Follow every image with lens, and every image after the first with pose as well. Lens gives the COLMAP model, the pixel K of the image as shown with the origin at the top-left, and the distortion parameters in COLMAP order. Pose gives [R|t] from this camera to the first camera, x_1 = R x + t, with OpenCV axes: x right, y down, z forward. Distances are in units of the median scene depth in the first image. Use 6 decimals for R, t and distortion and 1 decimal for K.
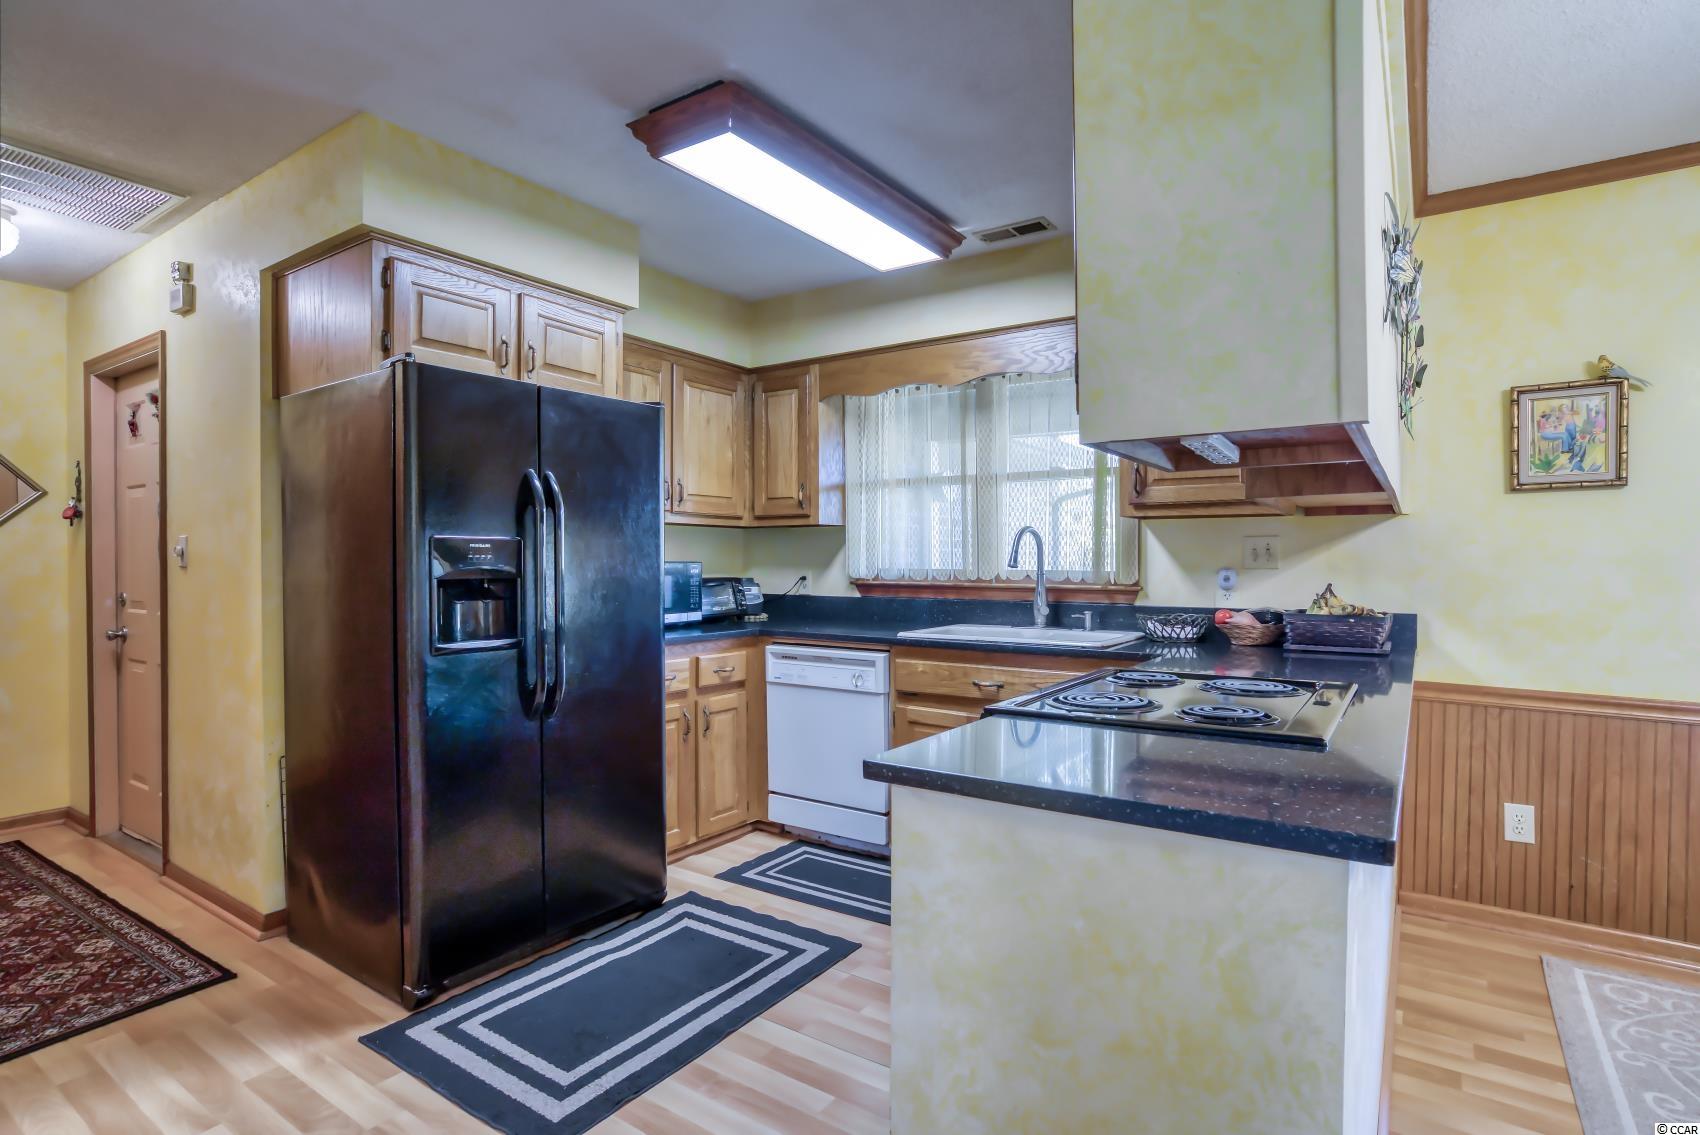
lens RADIAL K [[846.1, 0, 855.5], [0, 846.1, 564.6], [0, 0, 1]] dist [-0.017650, 0.006838]
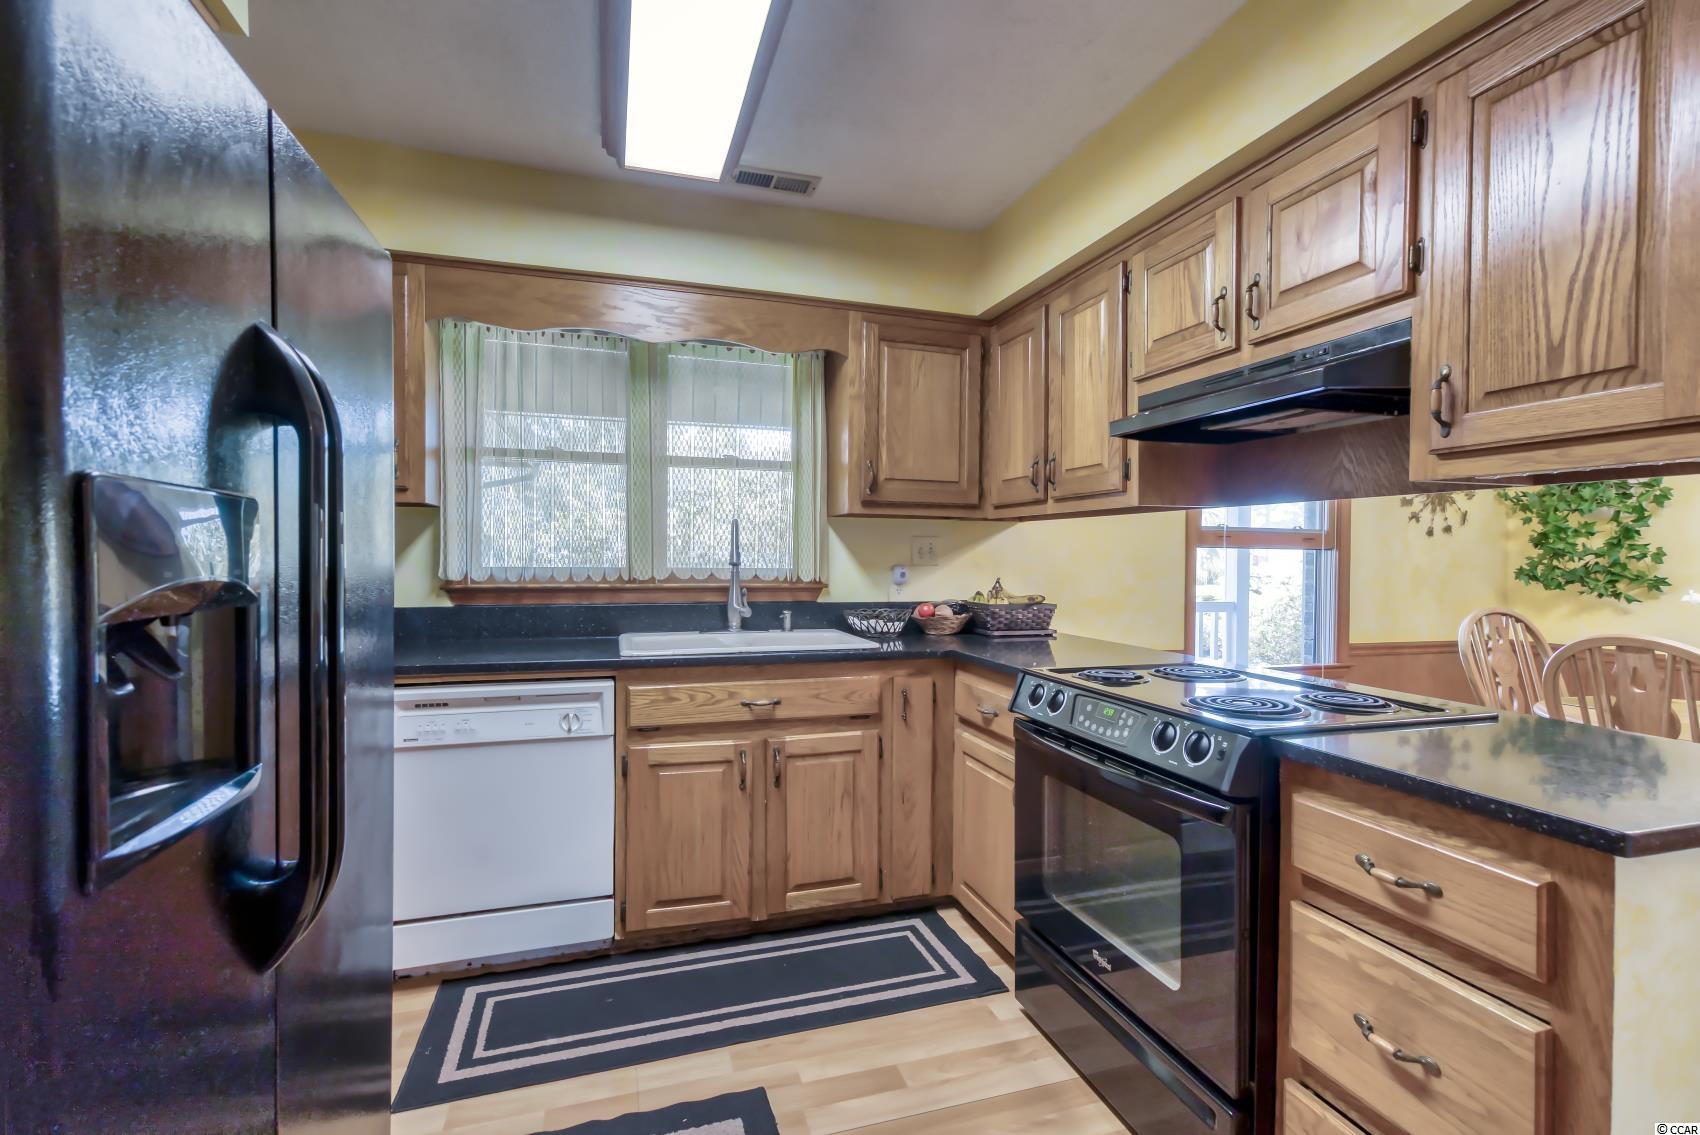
lens RADIAL K [[764.7, 0, 842.5], [0, 764.7, 562.0], [0, 0, 1]] dist [0.000175, 0.007297]
pose [[0.626974, -0.000344, 0.779040, -0.357029], [-0.002948, 0.999992, 0.002813, -0.002357], [-0.779035, -0.004060, 0.626968, 0.412062]]
